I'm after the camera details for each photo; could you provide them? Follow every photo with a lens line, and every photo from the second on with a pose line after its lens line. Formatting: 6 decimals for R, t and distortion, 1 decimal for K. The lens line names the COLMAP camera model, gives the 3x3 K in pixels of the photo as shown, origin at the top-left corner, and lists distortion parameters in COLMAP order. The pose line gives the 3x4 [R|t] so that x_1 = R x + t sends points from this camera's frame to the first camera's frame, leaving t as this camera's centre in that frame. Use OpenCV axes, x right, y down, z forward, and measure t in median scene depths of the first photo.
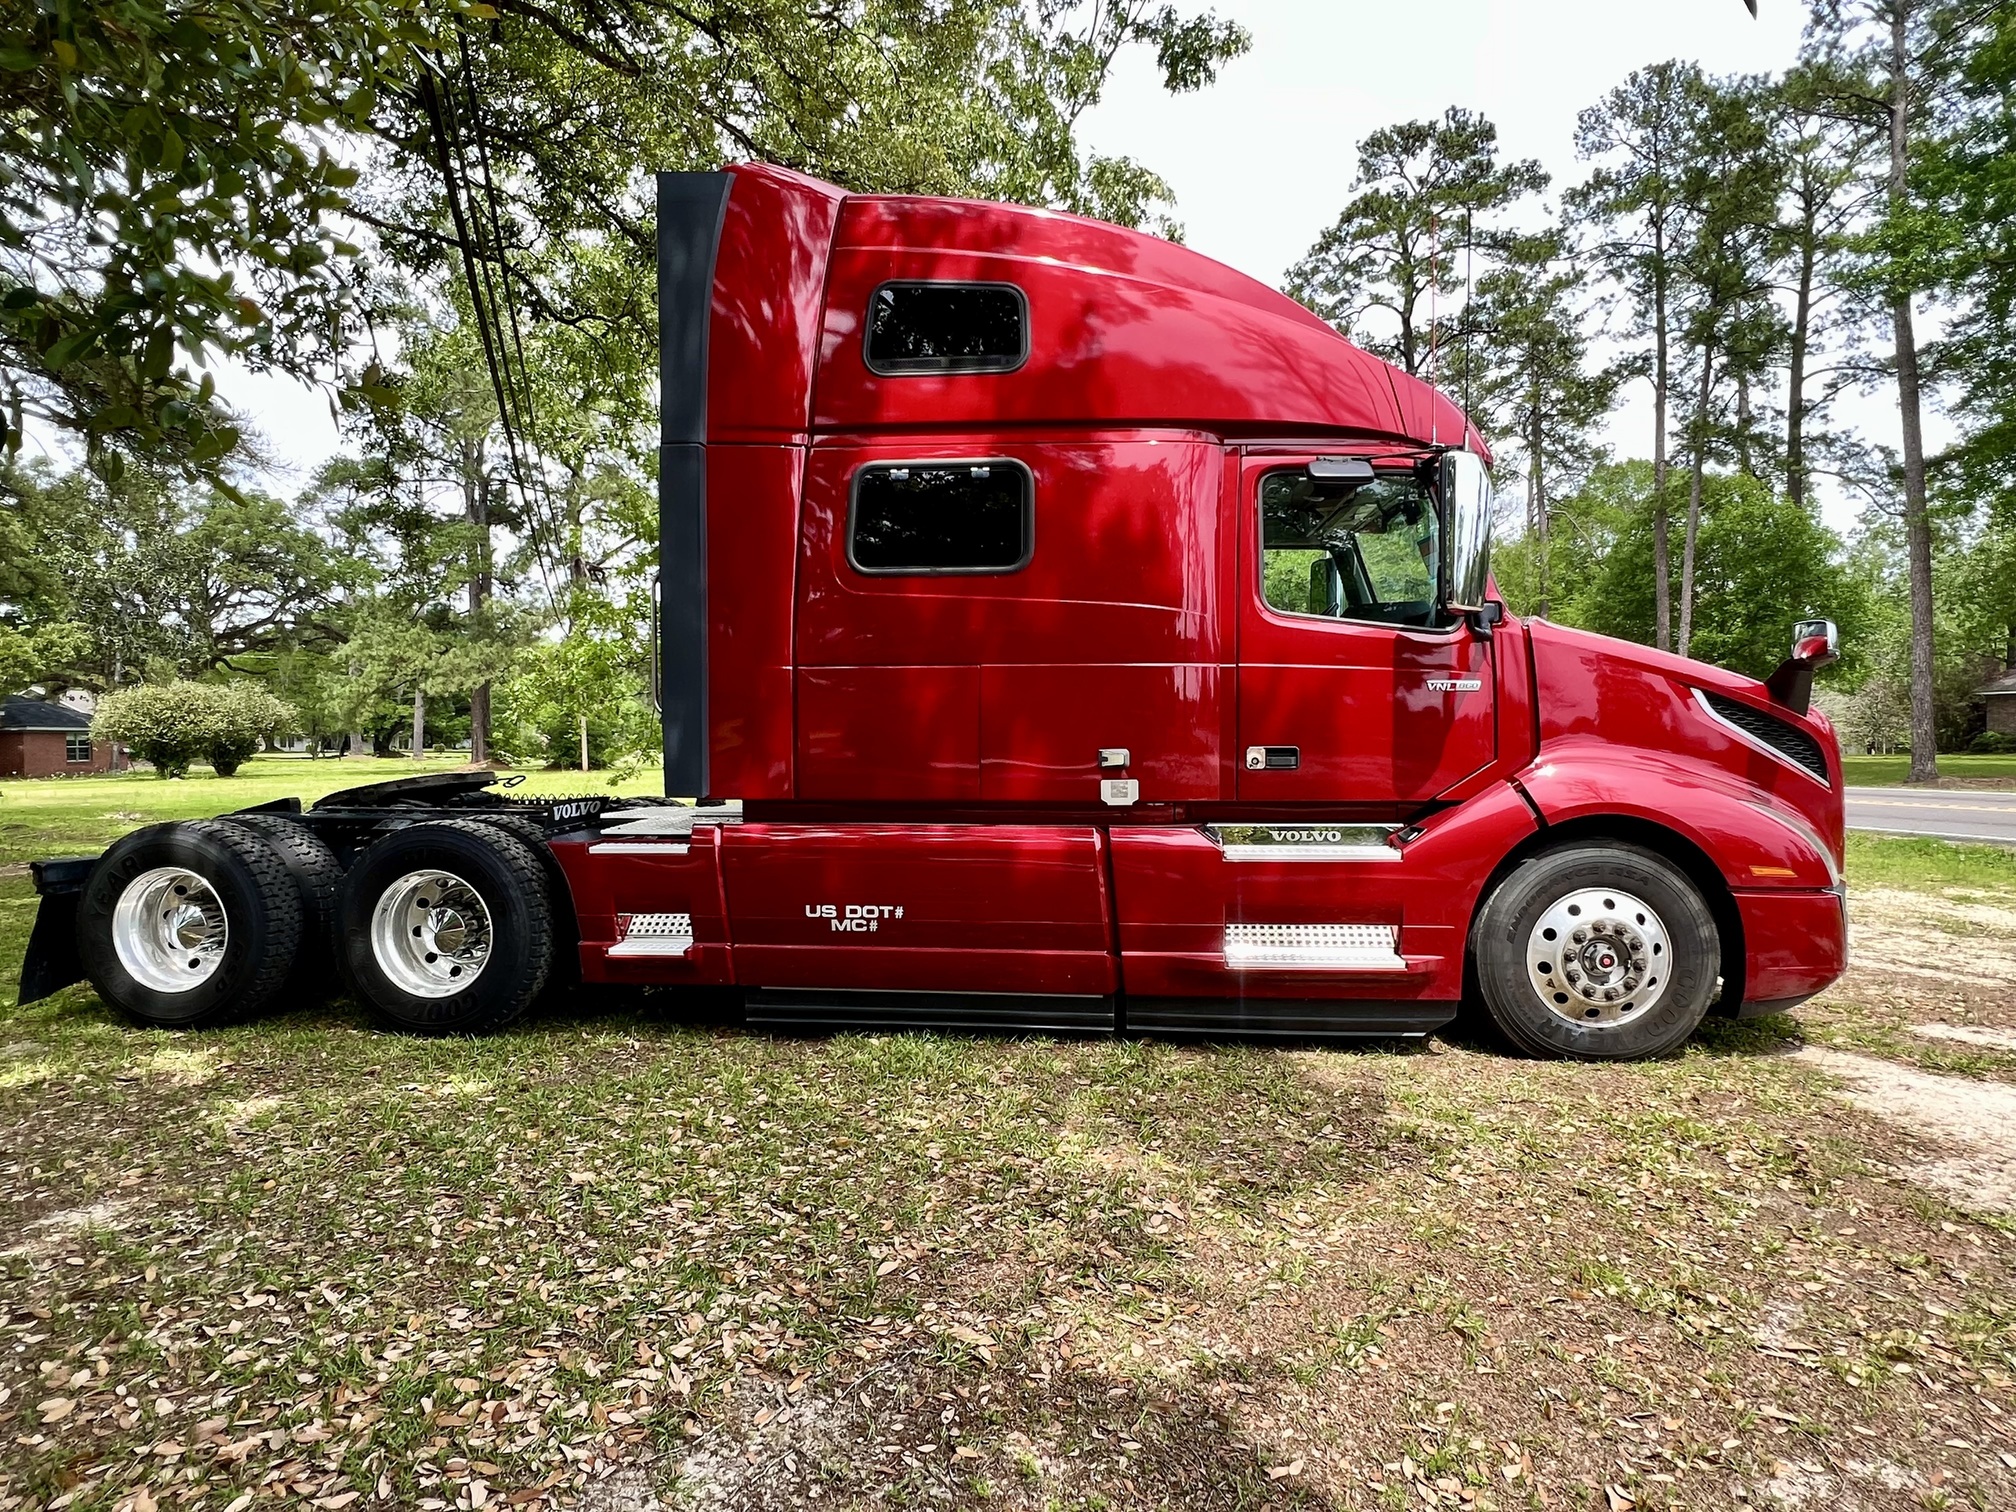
lens RADIAL K [[1086.5, 0, 1012.1], [0, 1086.5, 747.2], [0, 0, 1]] dist [0.002918, -0.001138]
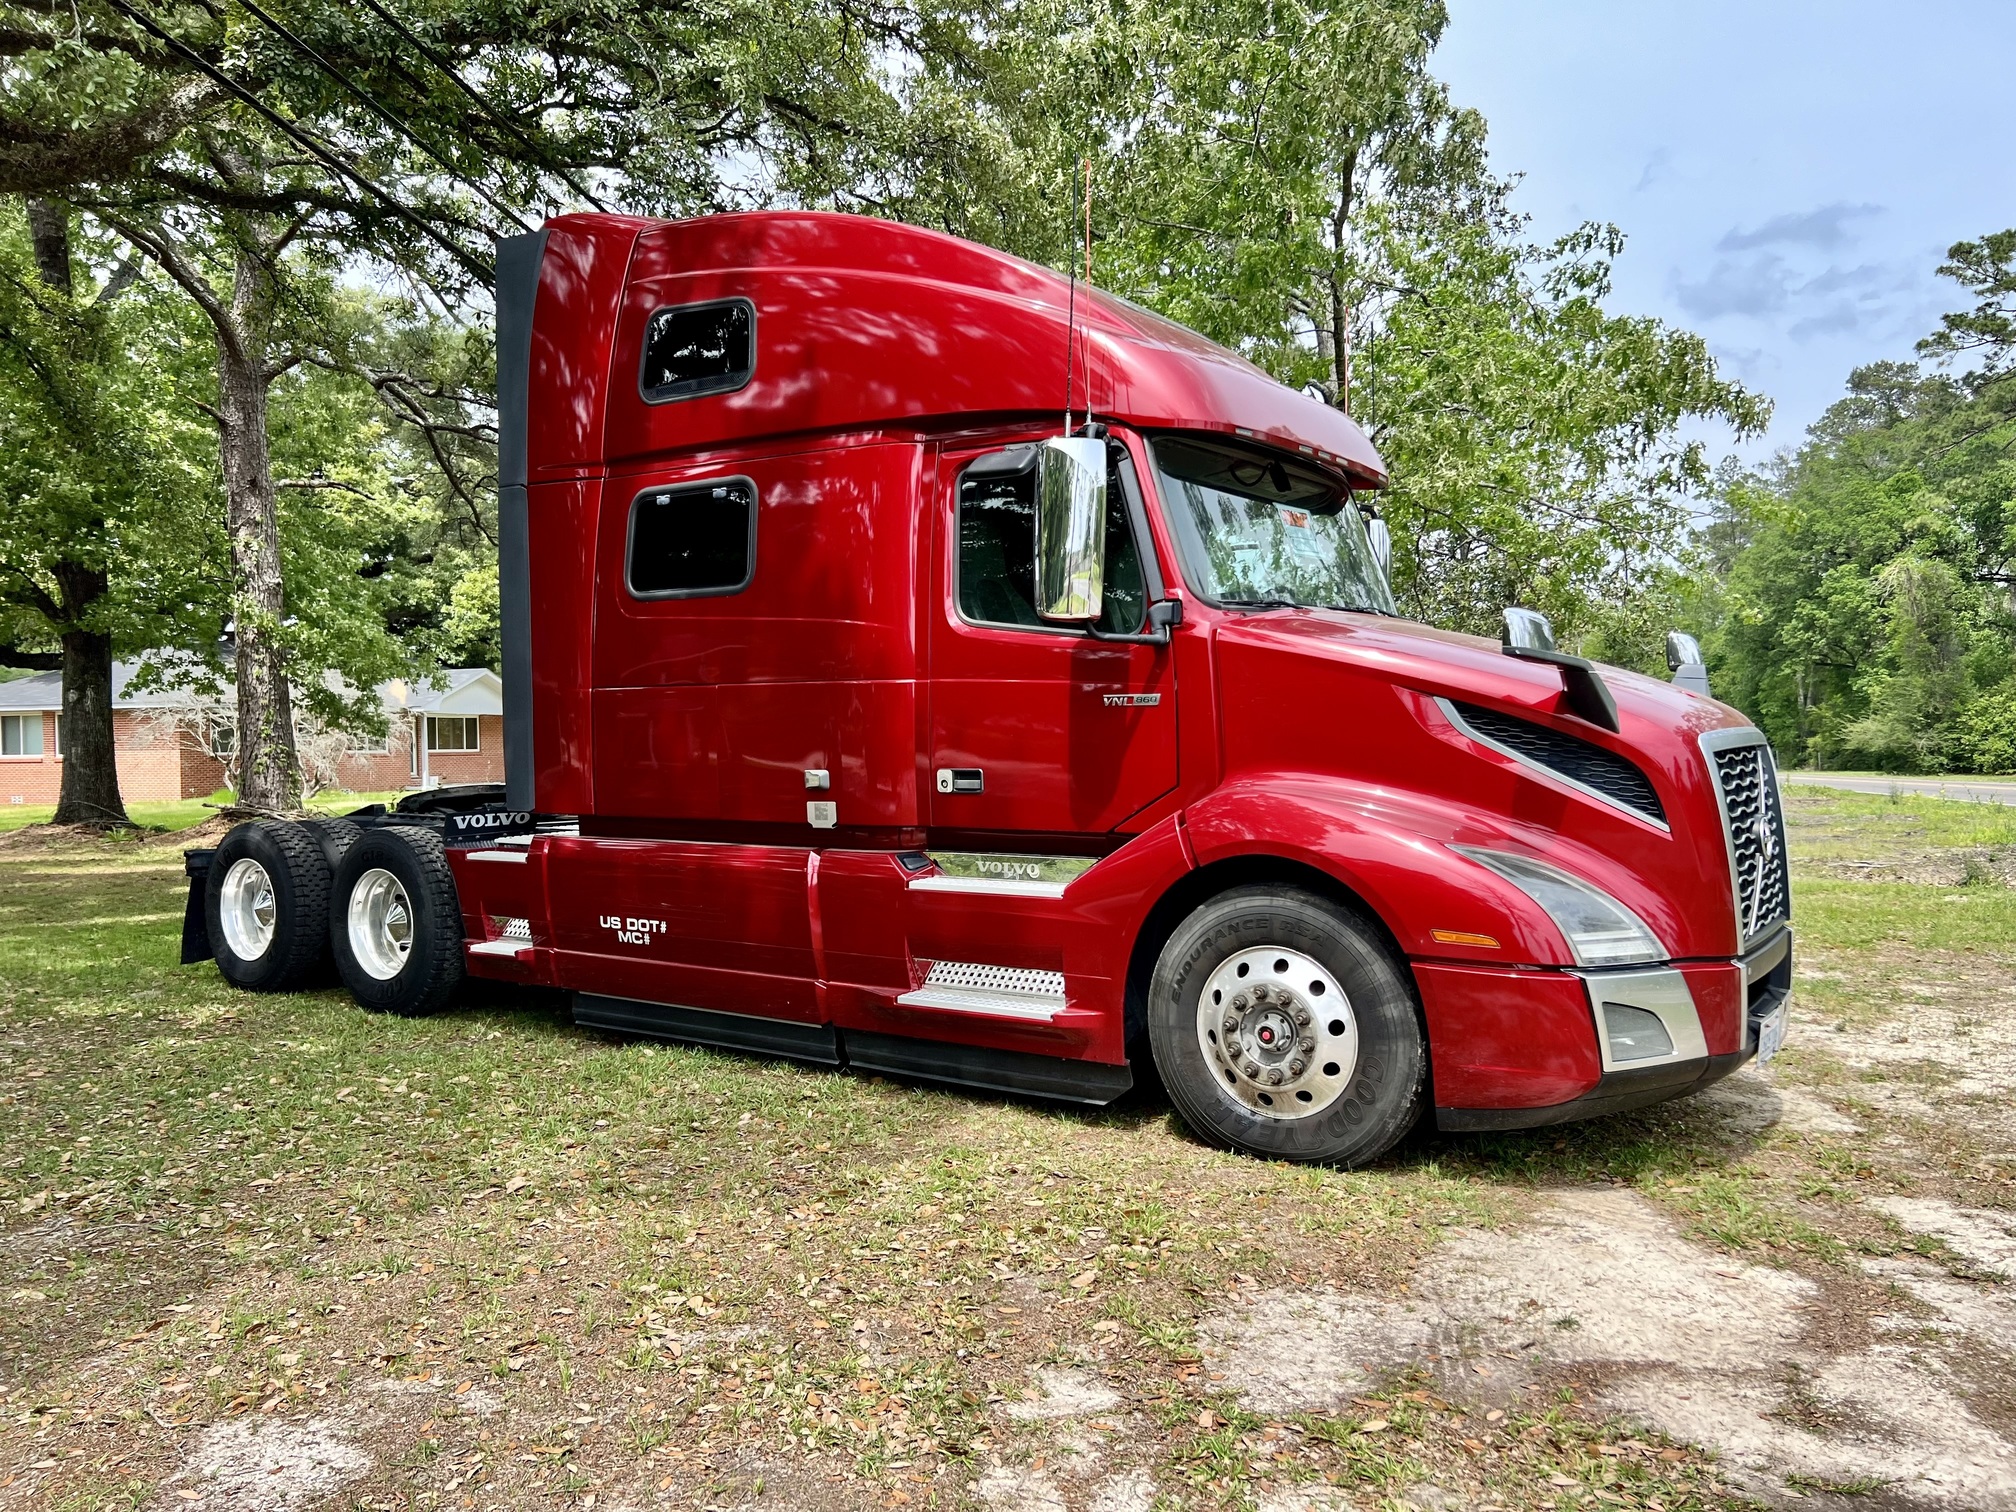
lens RADIAL K [[1527.5, 0, 1005.9], [0, 1527.5, 766.3], [0, 0, 1]] dist [0.089306, -0.182812]
pose [[0.866432, 0.008992, -0.499215, 0.903912], [-0.011194, 0.999936, -0.001418, -0.001224], [0.499170, 0.006817, 0.866477, -0.094199]]
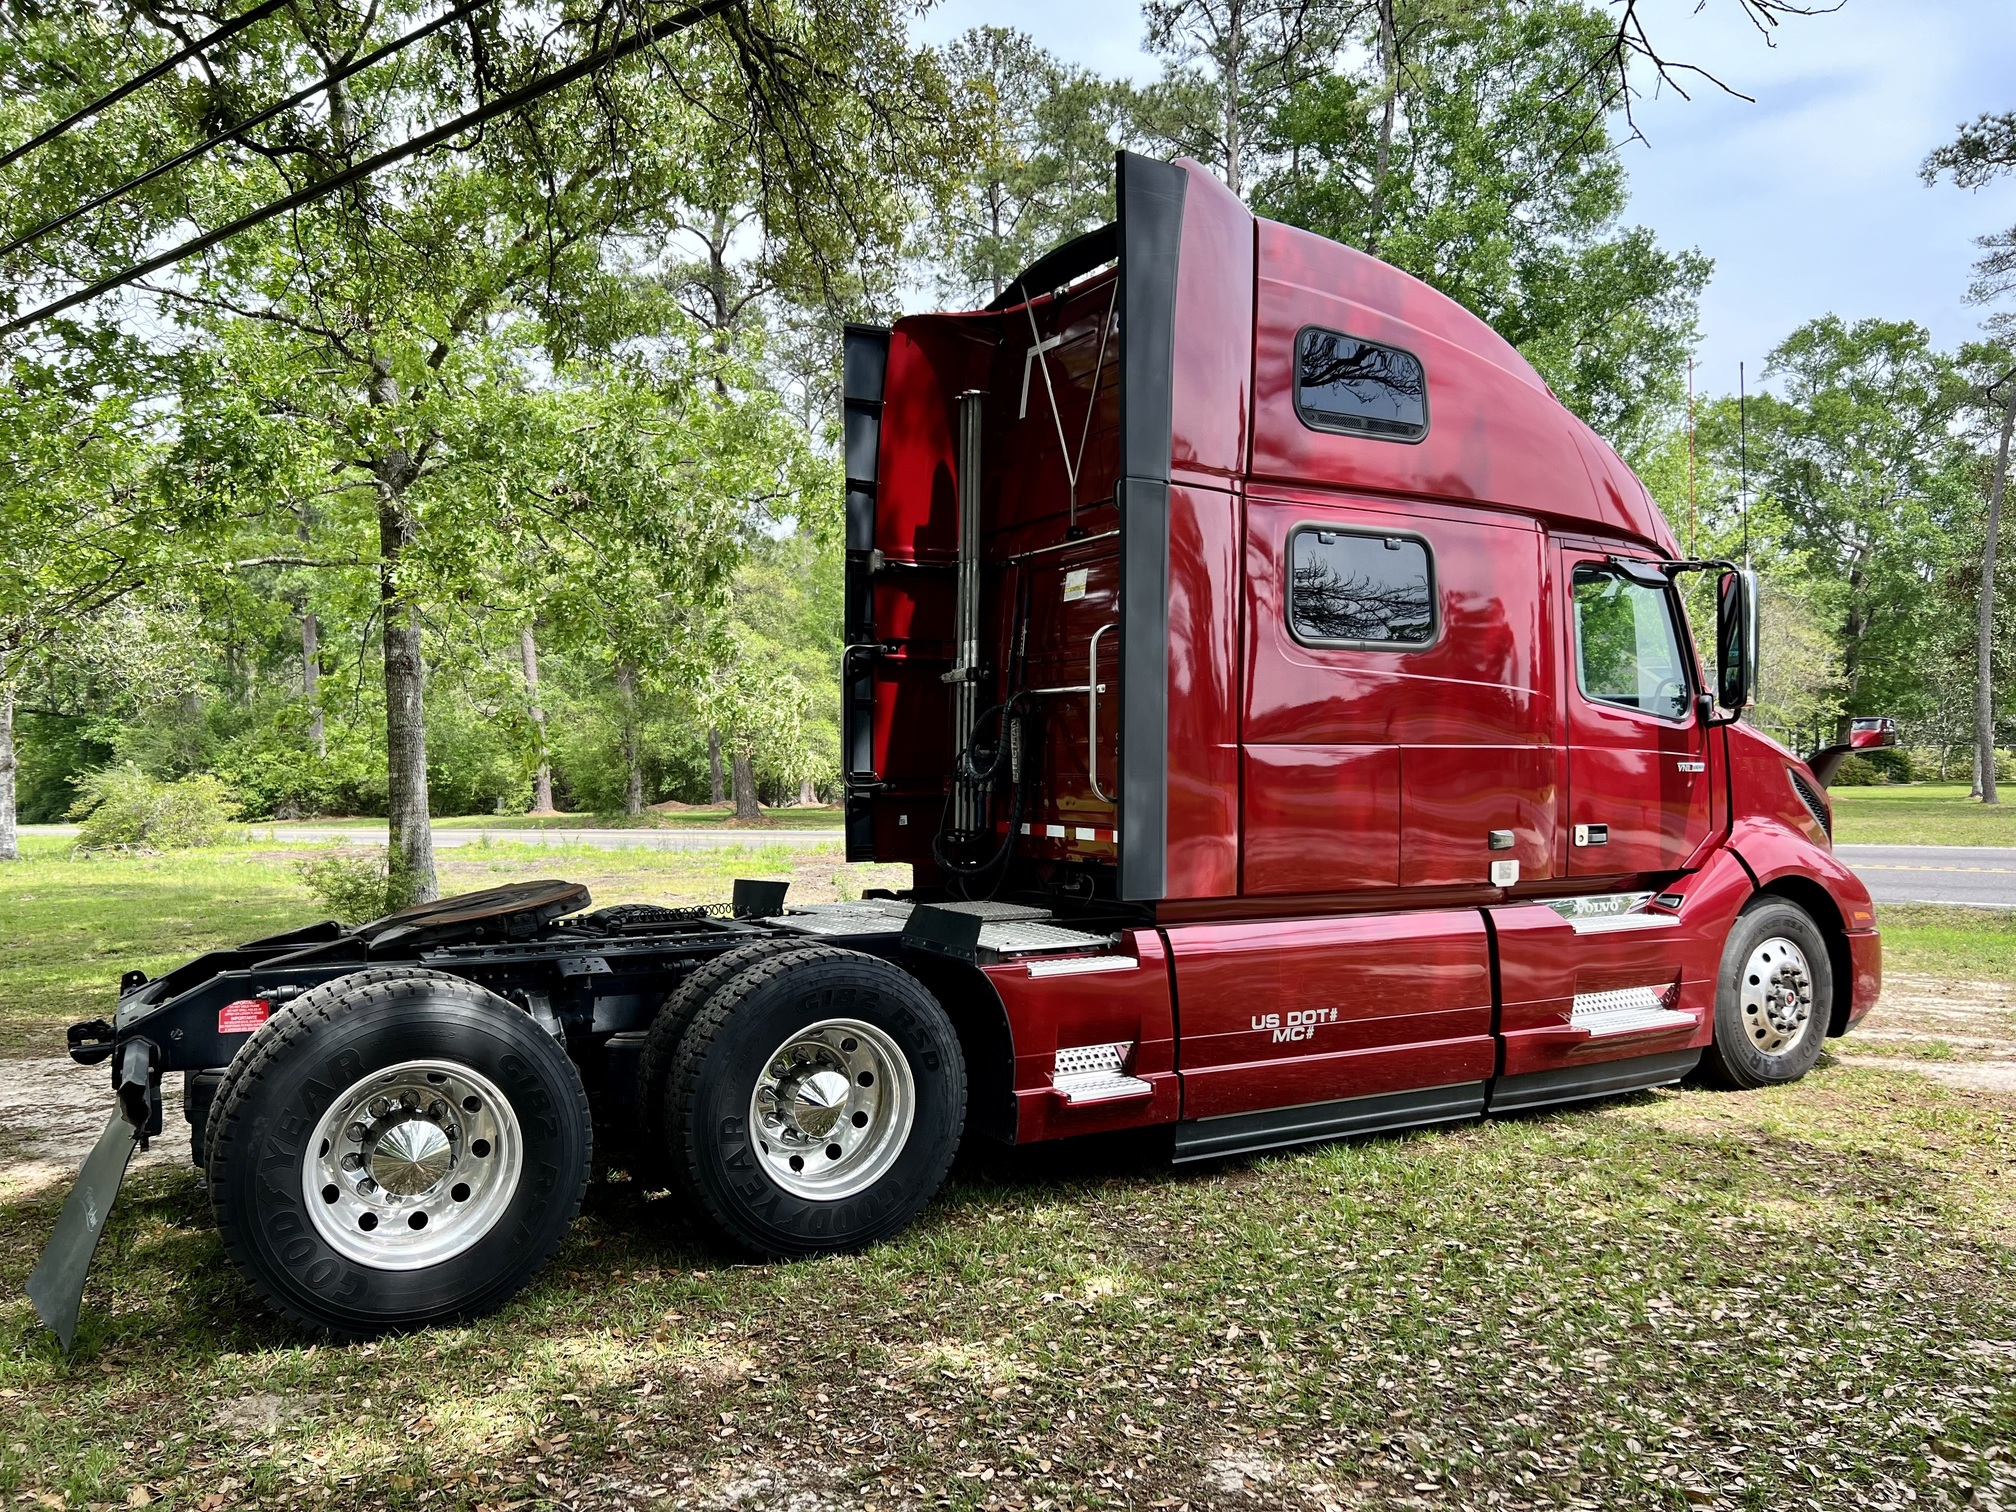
lens RADIAL K [[1525.6, 0, 1013.1], [0, 1525.6, 777.6], [0, 0, 1]] dist [0.046857, -0.055363]
pose [[0.813350, -0.003162, 0.581766, -1.078582], [0.019126, 0.999590, -0.021306, -0.025003], [-0.581460, 0.028456, 0.813077, 0.106602]]
